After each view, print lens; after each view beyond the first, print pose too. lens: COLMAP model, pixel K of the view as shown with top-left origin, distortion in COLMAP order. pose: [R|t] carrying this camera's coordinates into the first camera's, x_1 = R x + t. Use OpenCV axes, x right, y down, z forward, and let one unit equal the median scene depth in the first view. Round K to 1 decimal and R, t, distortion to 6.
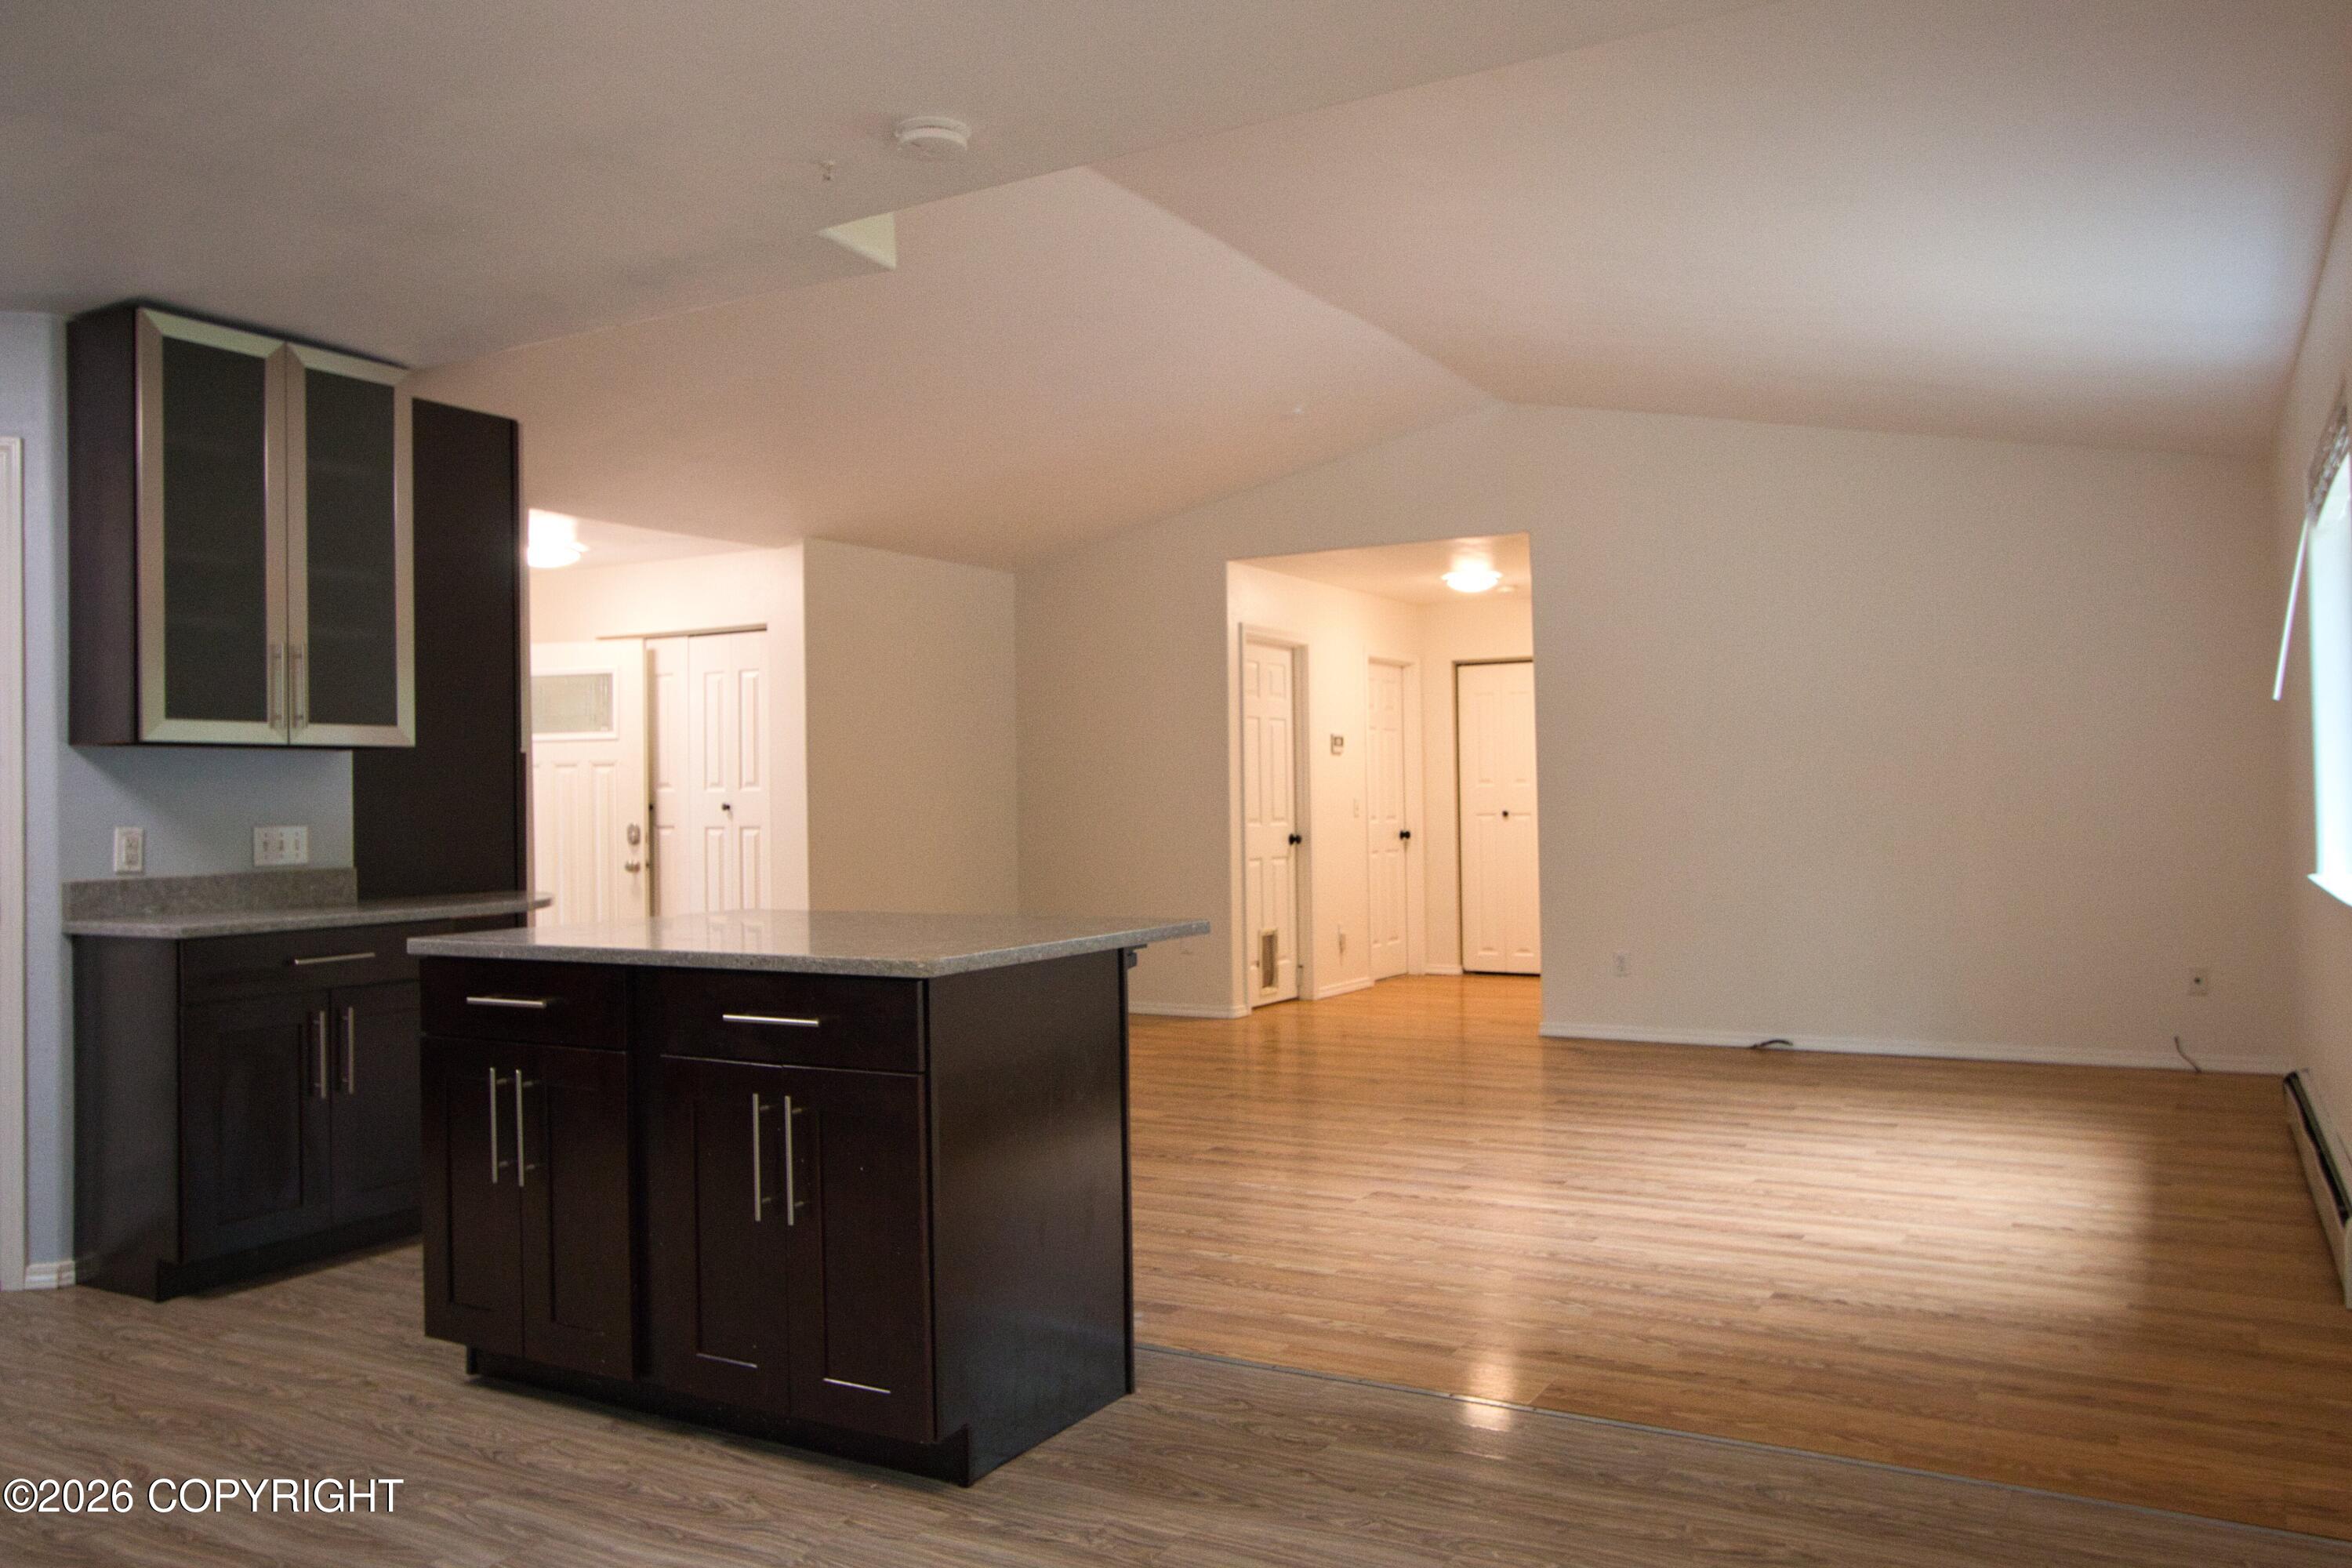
lens RADIAL K [[1757.0, 0, 1172.8], [0, 1757.0, 780.8], [0, 0, 1]] dist [-0.003685, 0.016665]
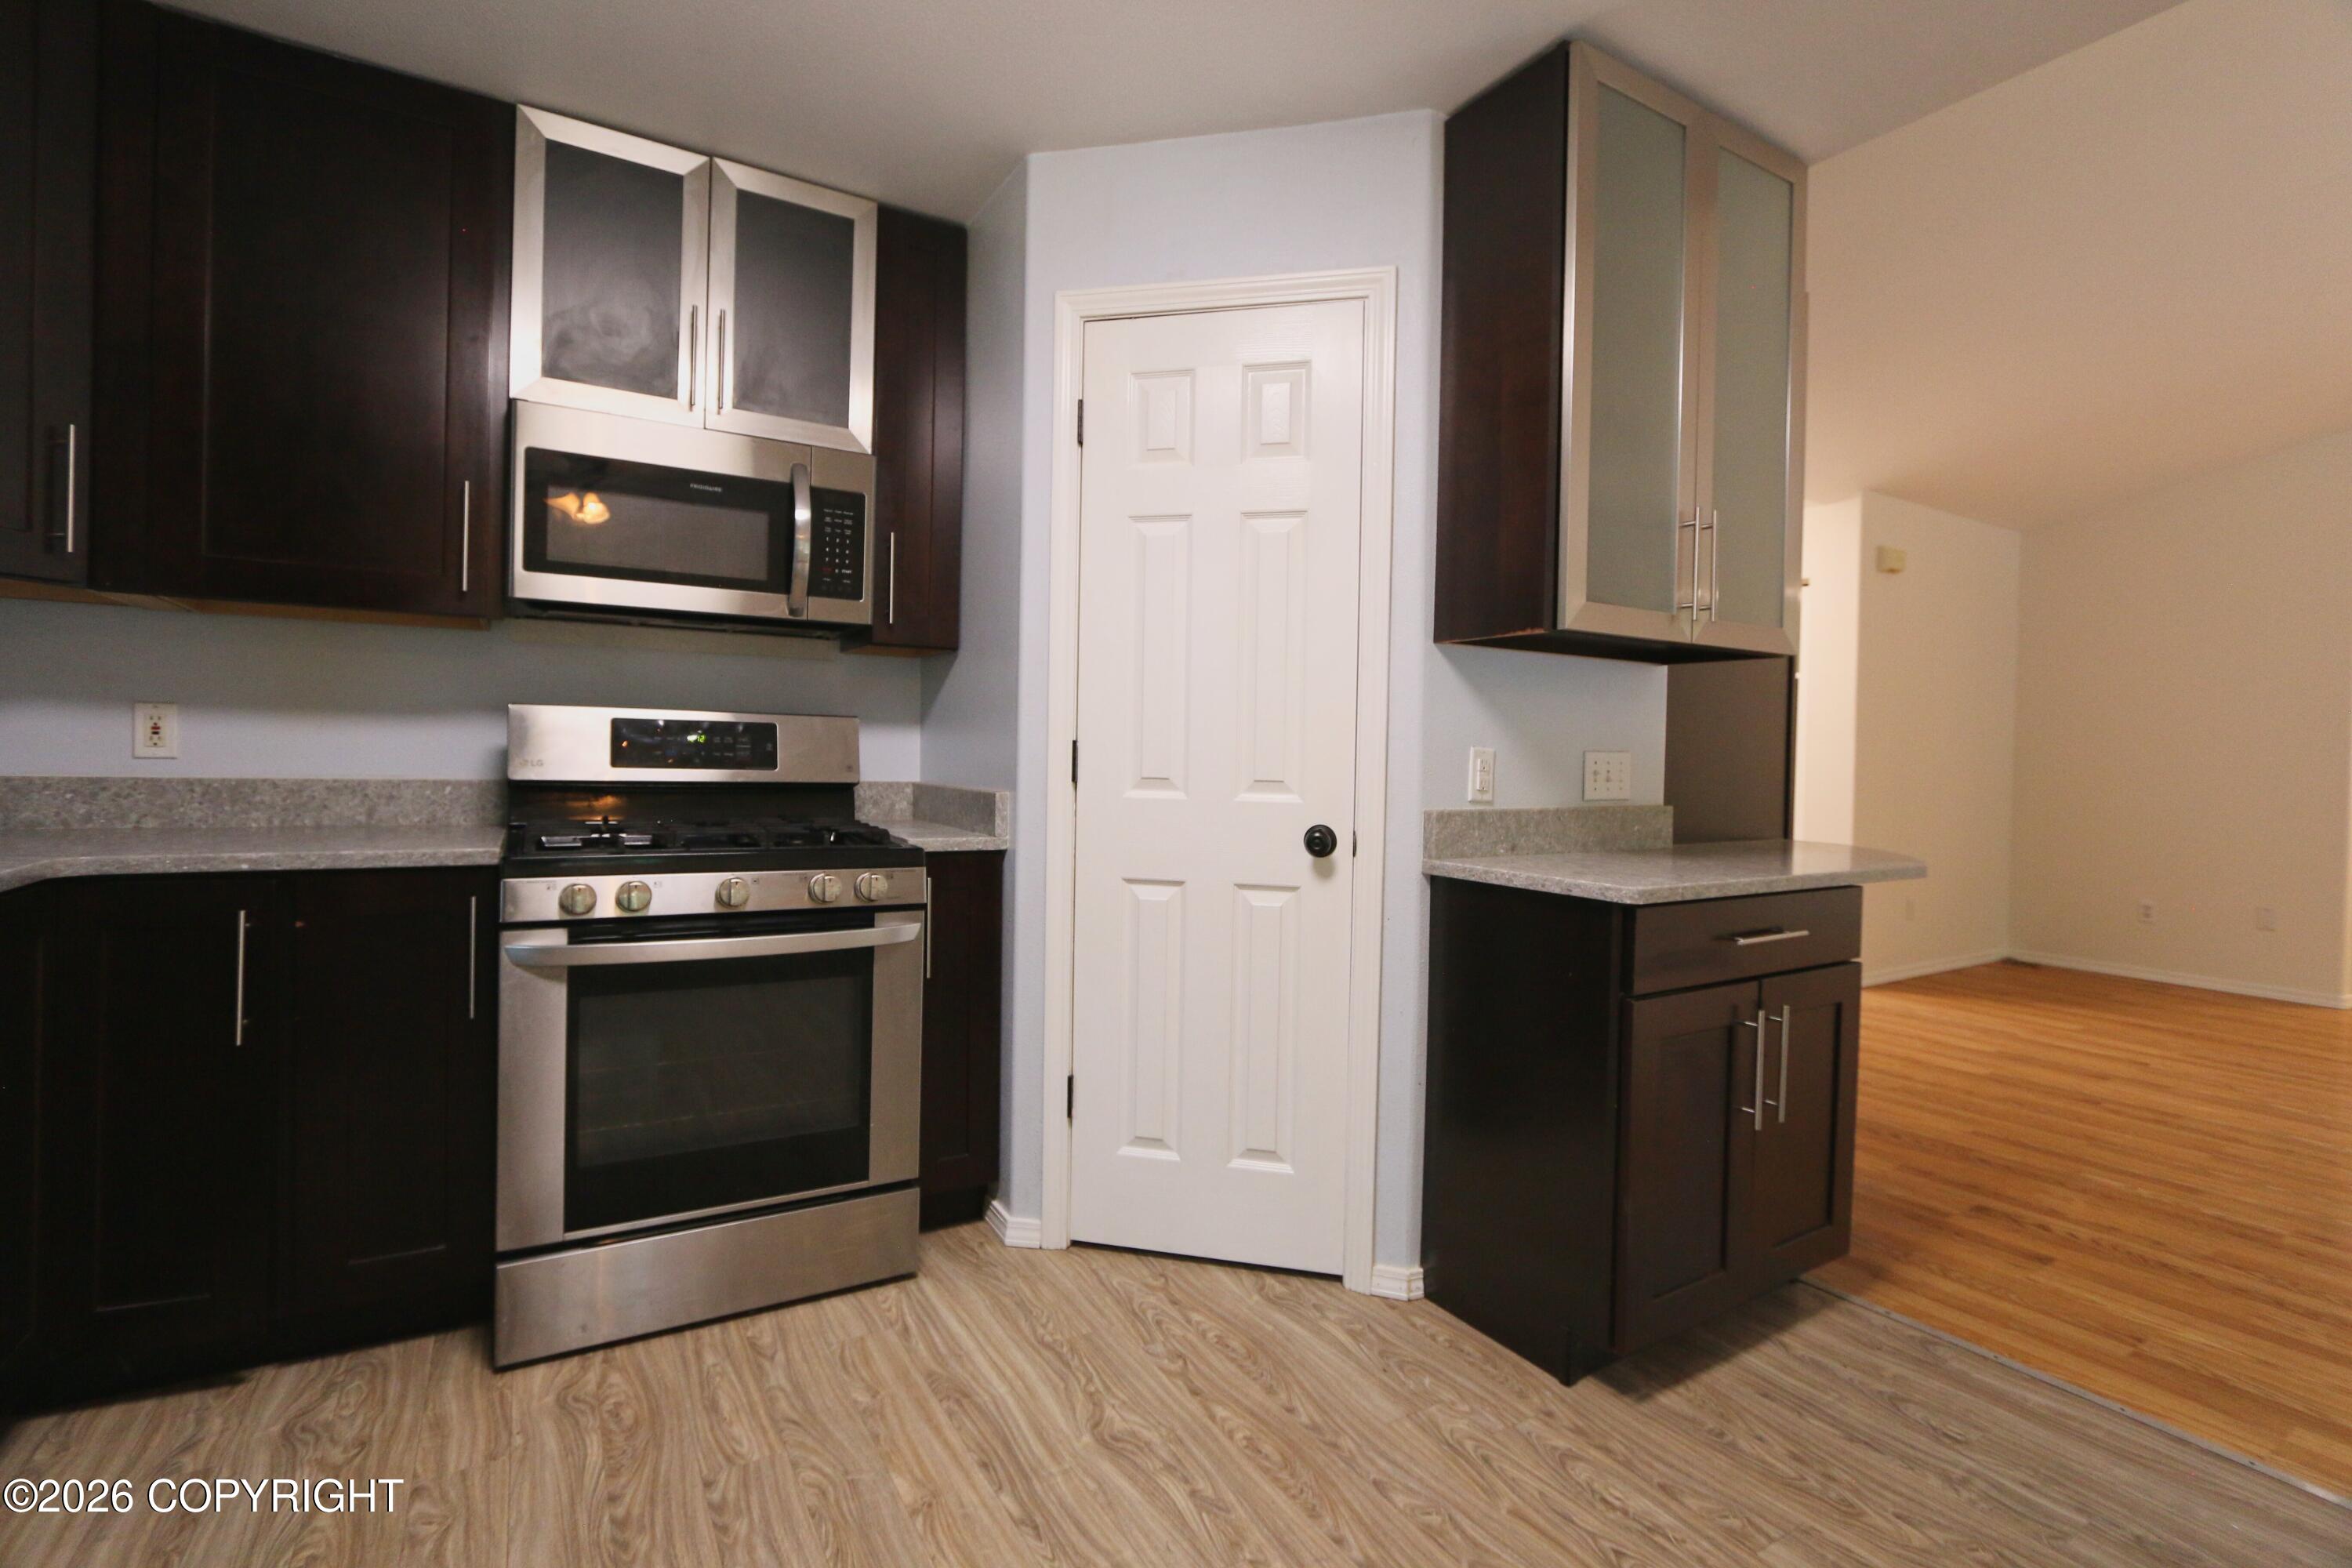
lens RADIAL K [[1077.5, 0, 1186.7], [0, 1077.5, 770.0], [0, 0, 1]] dist [-0.003905, -0.000148]
pose [[0.882677, 0.043589, -0.467954, -0.496326], [-0.030517, 0.998904, 0.035484, 0.024388], [0.468988, -0.017041, 0.883040, 0.506639]]
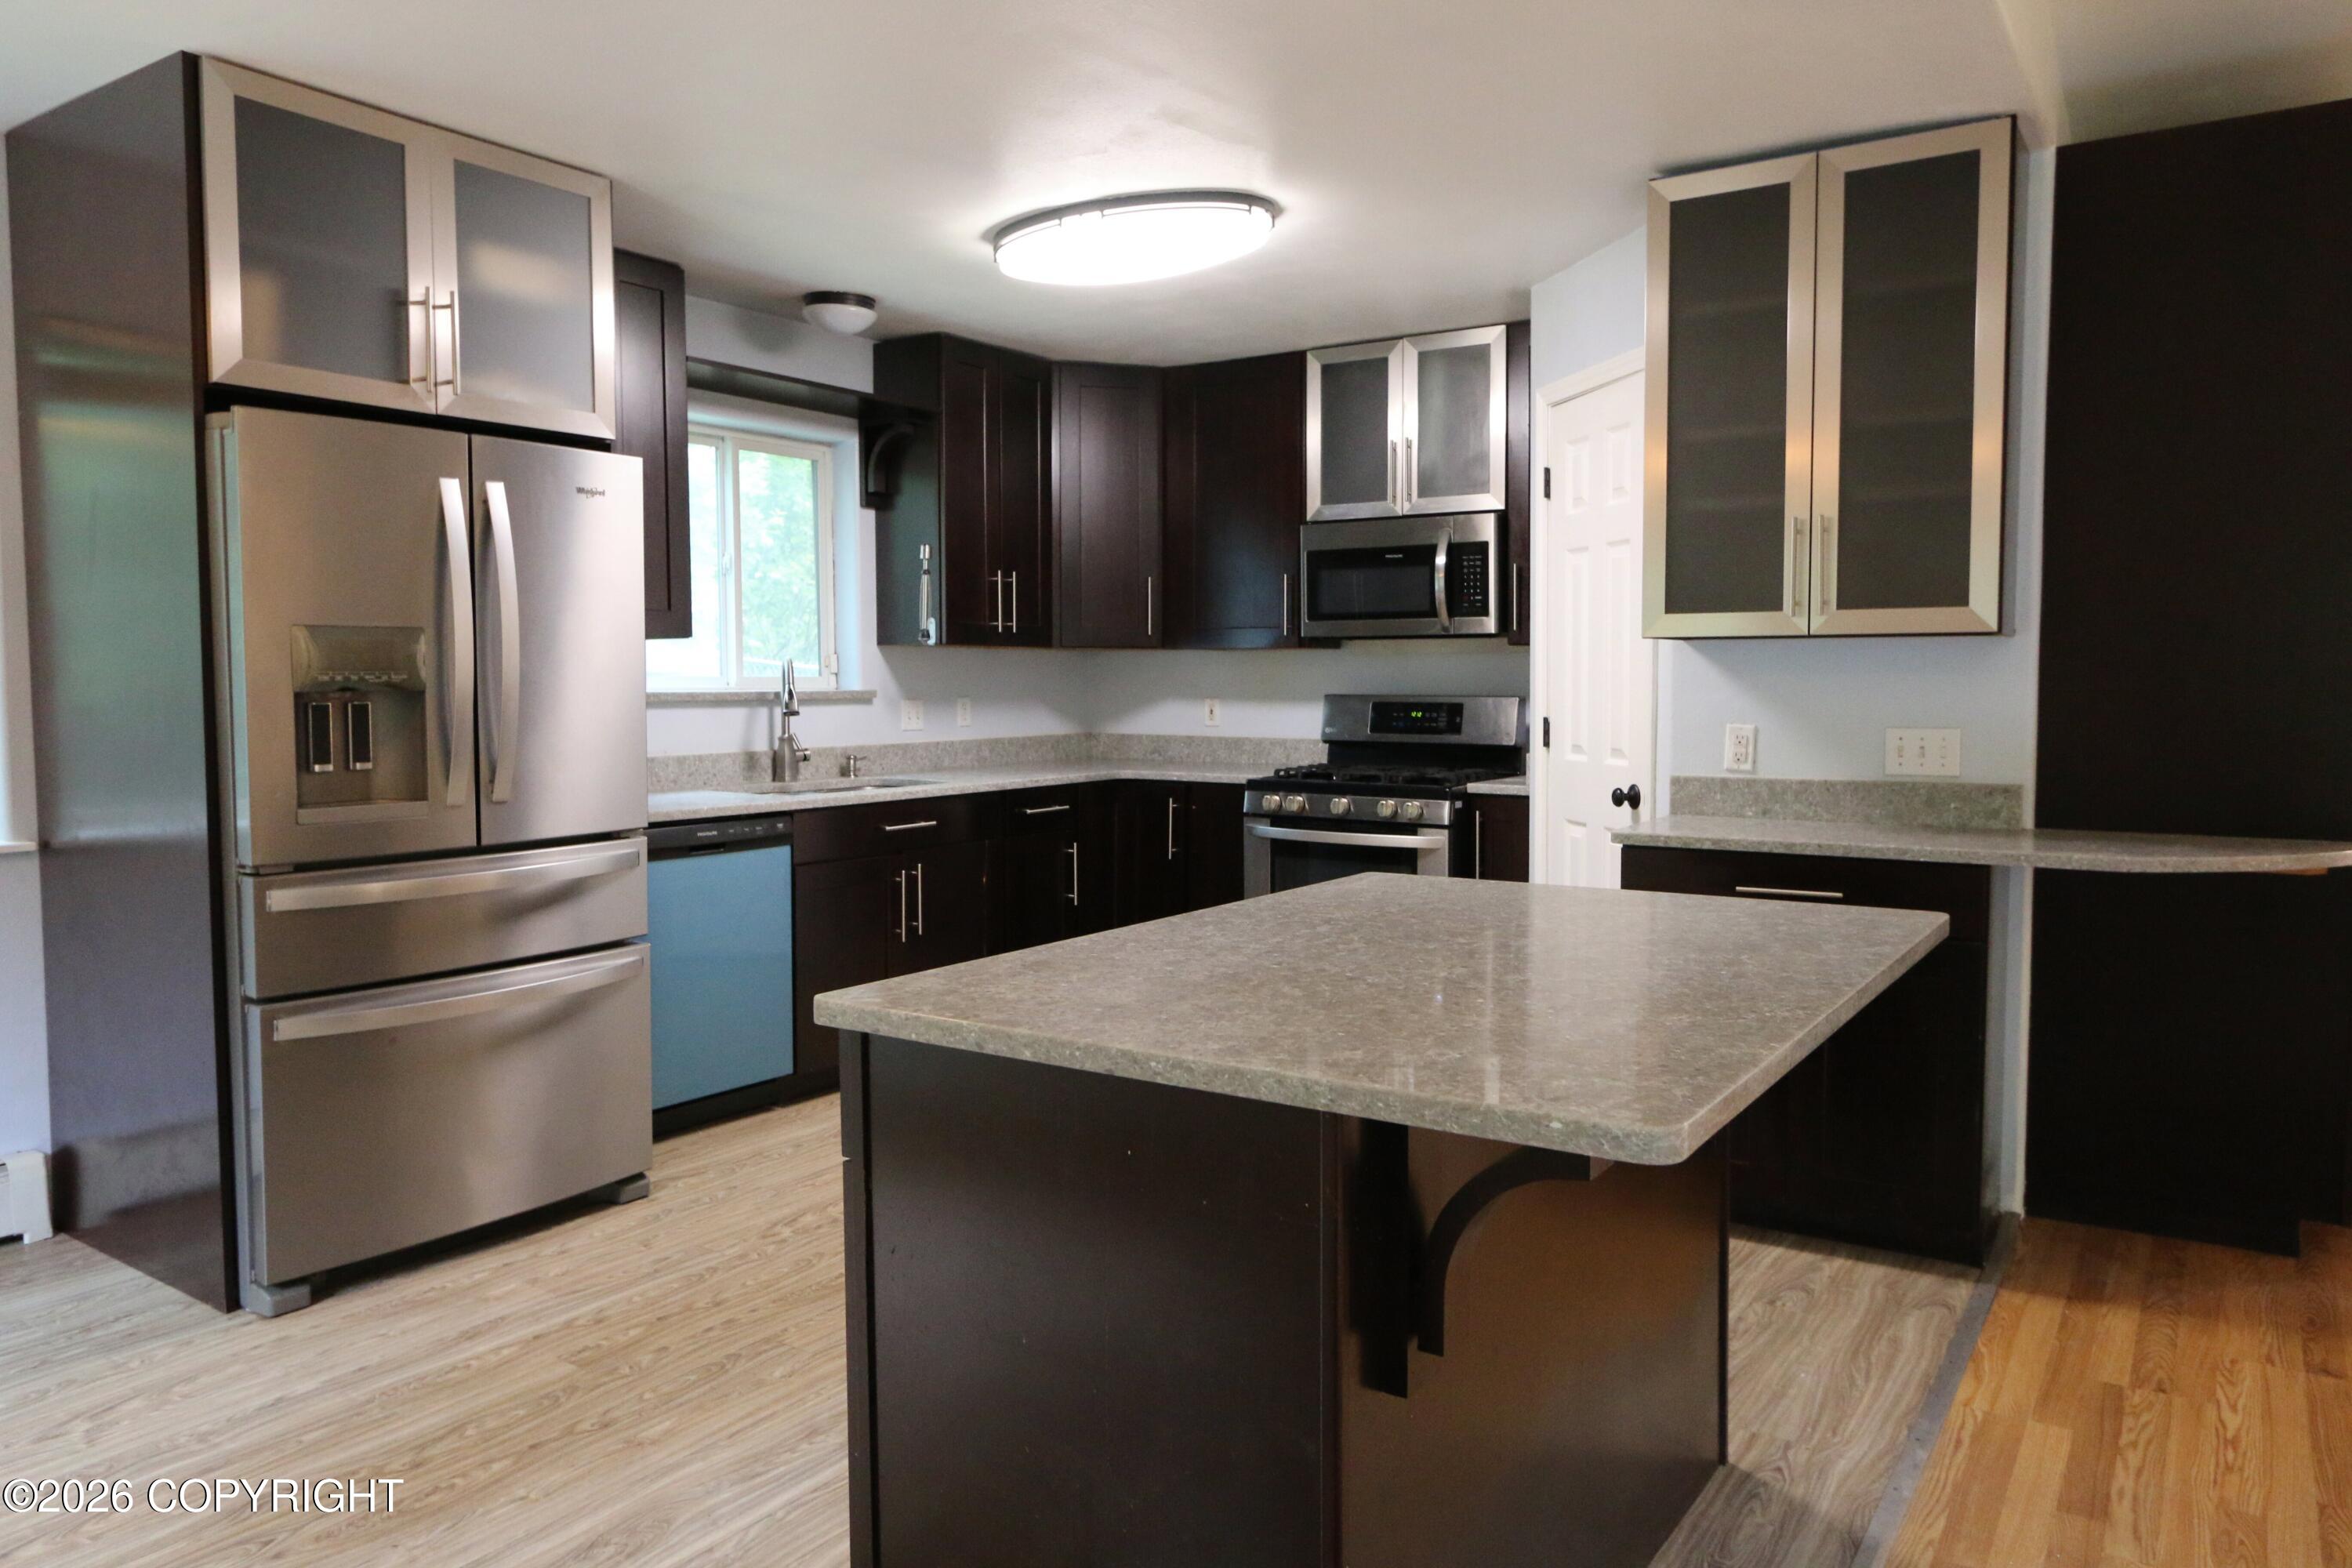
lens RADIAL K [[1570.7, 0, 1166.7], [0, 1570.7, 783.9], [0, 0, 1]] dist [-0.005551, 0.000679]
pose [[-0.065098, 0.085990, -0.994167, 0.292605], [0.015657, 0.996246, 0.085144, -0.019551], [0.997756, -0.010023, -0.066200, 0.769897]]
